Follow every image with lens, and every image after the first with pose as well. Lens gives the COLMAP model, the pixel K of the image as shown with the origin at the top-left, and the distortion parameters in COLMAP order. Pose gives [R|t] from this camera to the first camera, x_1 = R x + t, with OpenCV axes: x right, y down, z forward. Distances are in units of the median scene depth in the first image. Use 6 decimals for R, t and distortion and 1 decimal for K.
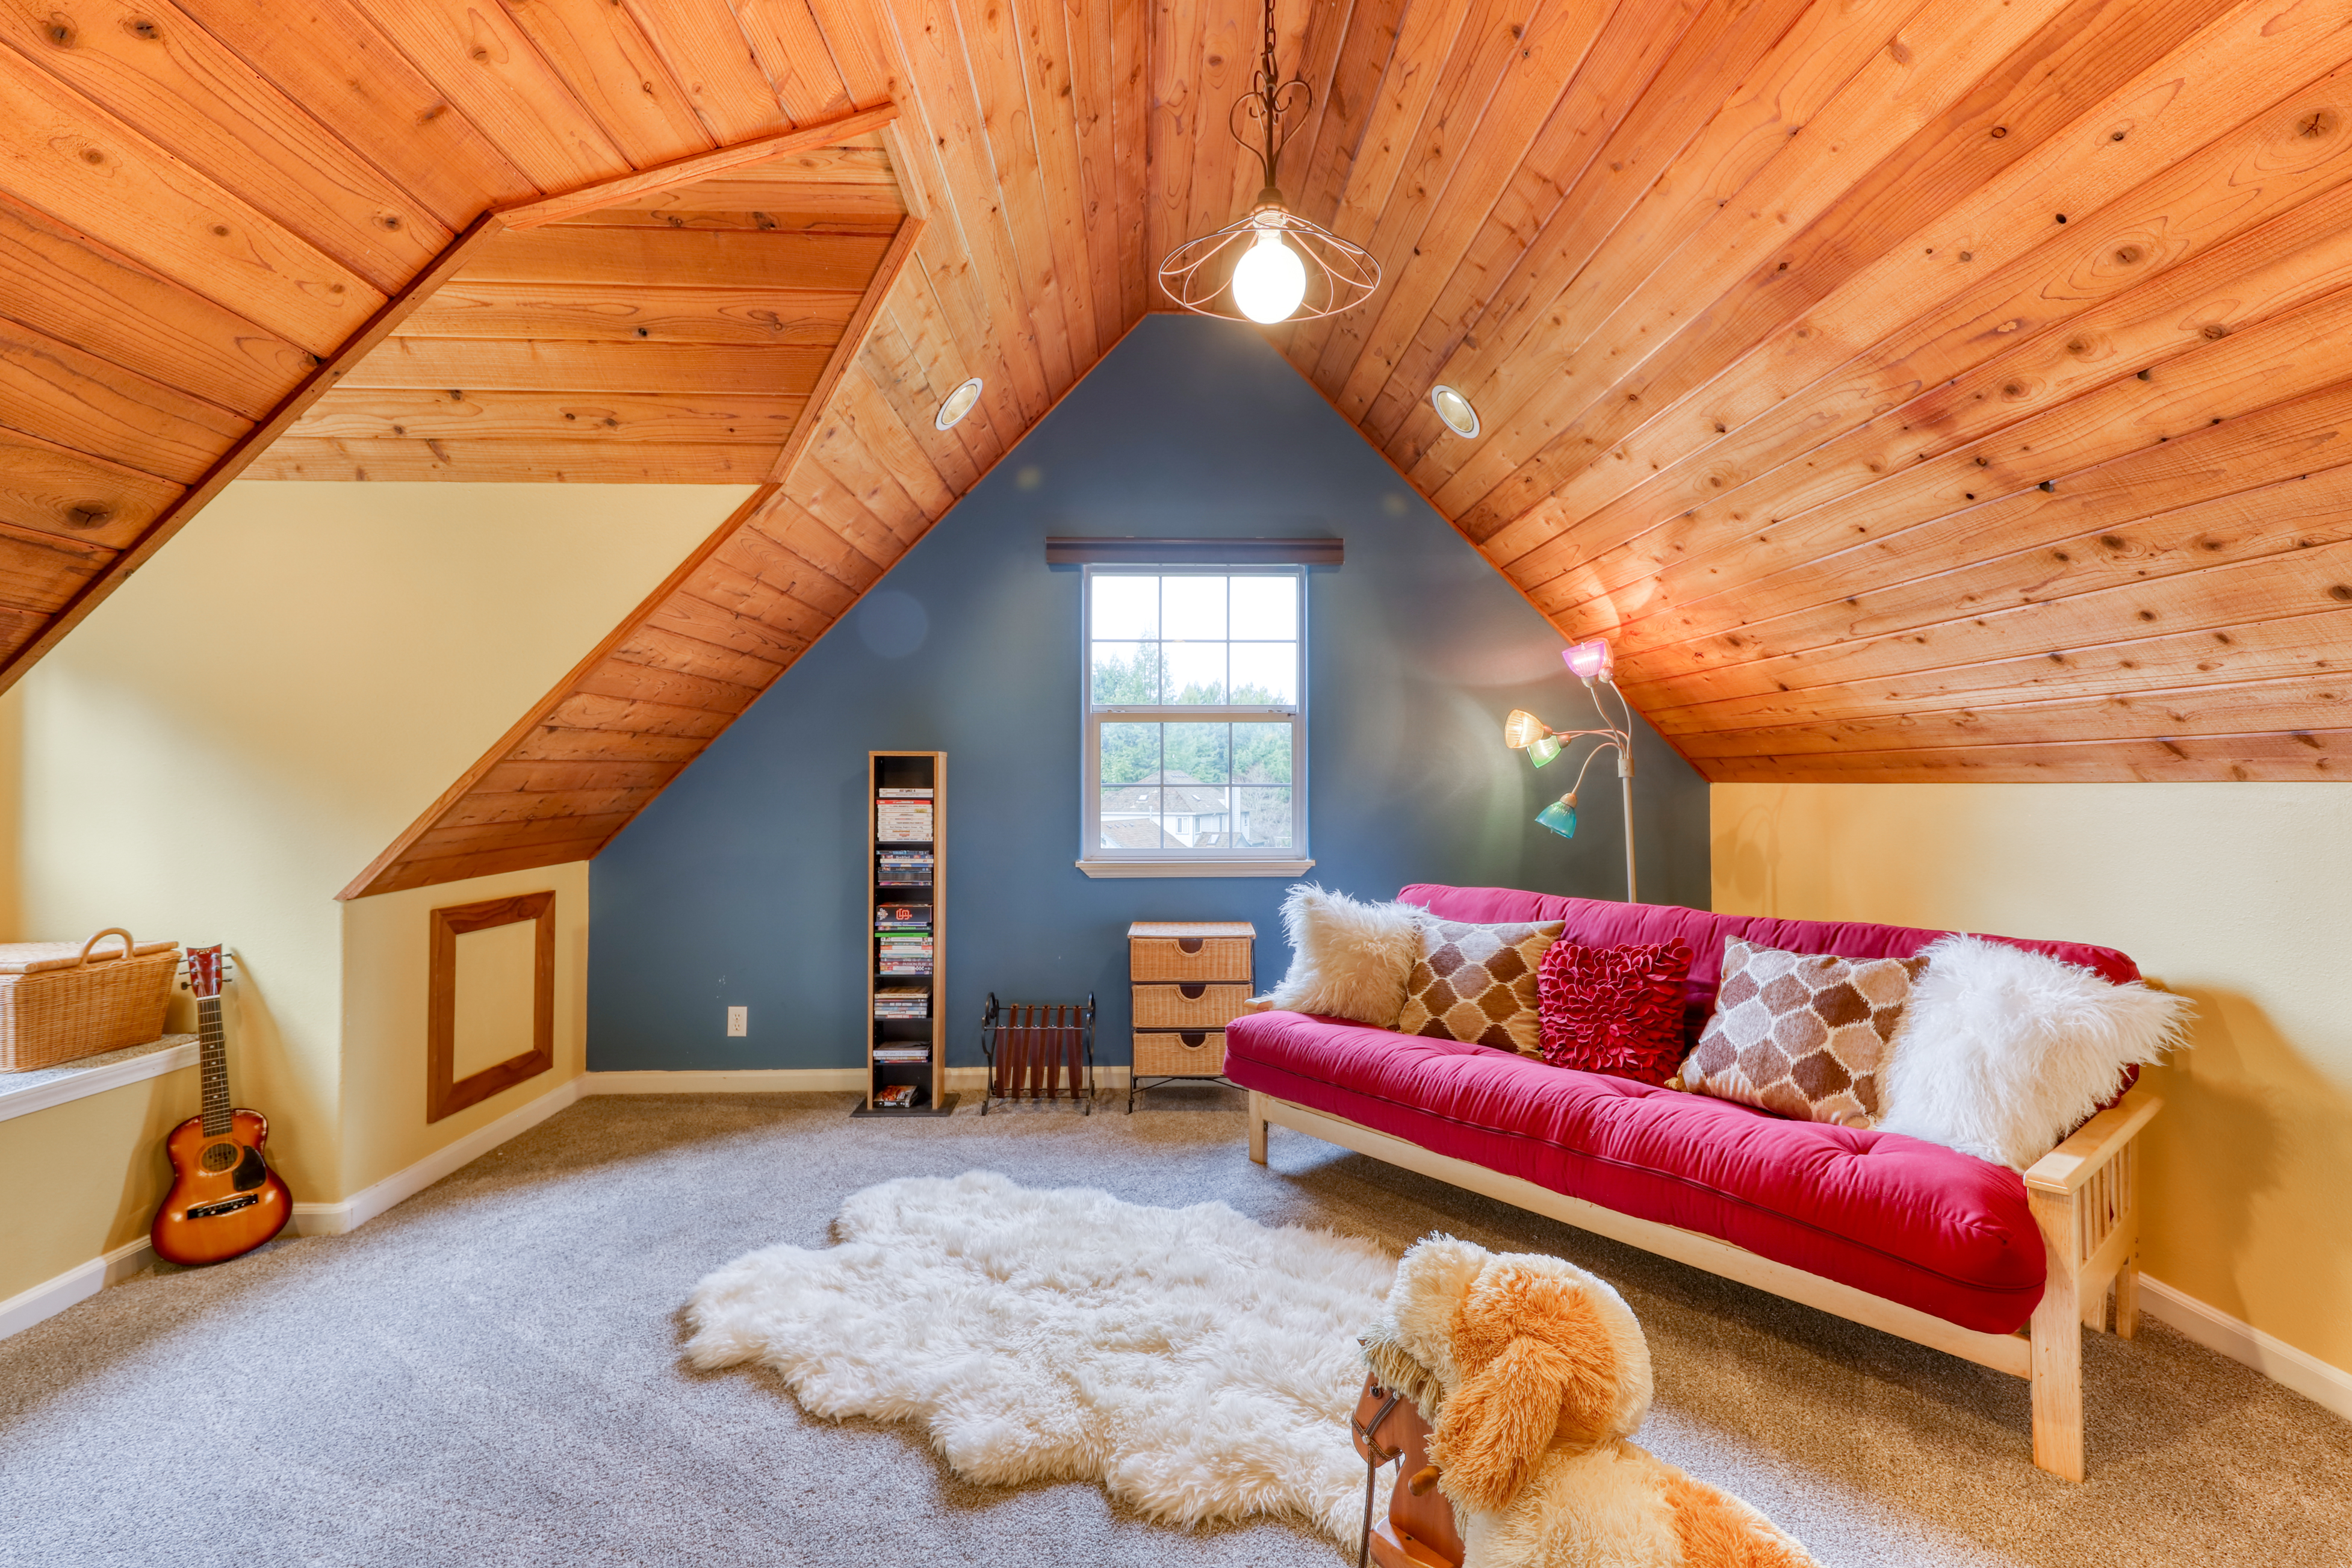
lens RADIAL K [[1081.9, 0, 1165.4], [0, 1081.9, 780.3], [0, 0, 1]] dist [0.032143, -0.005274]
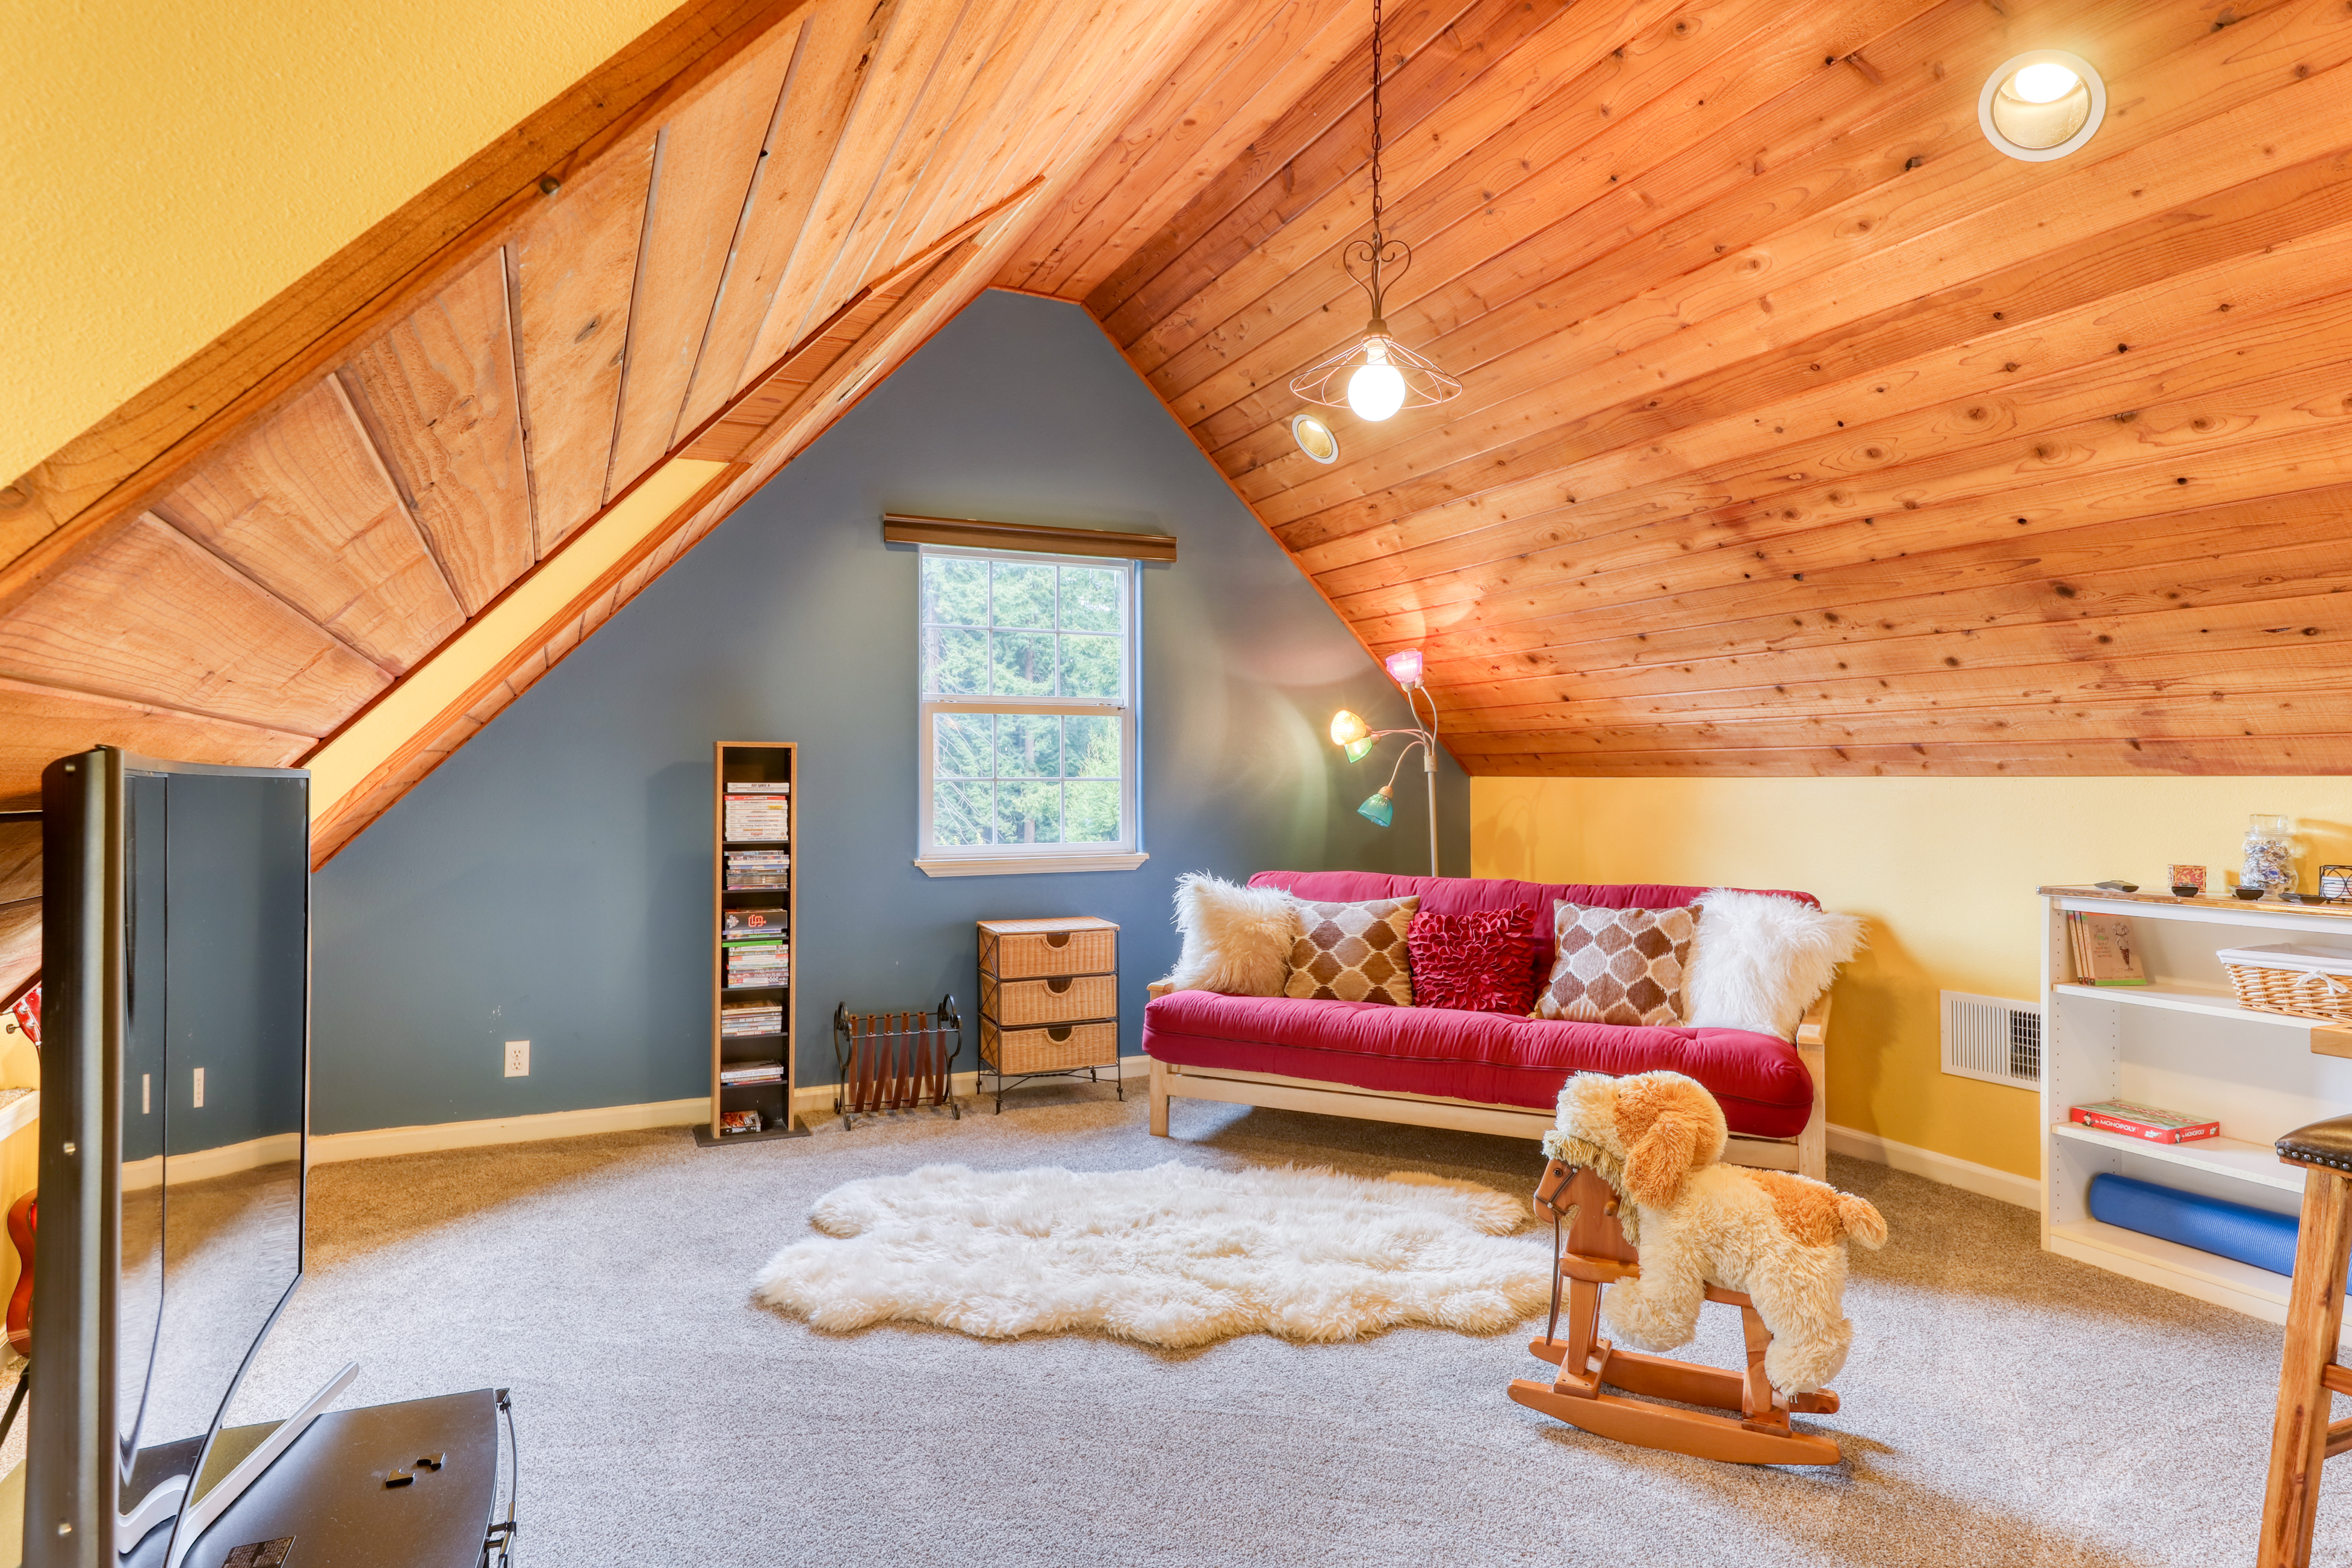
lens RADIAL K [[1359.7, 0, 1176.4], [0, 1359.7, 782.6], [0, 0, 1]] dist [0.036732, 0.002582]
pose [[0.919028, -0.001551, 0.394190, -0.545633], [-0.001316, 0.999975, 0.007002, -0.001773], [-0.394191, -0.006954, 0.919002, -0.285952]]
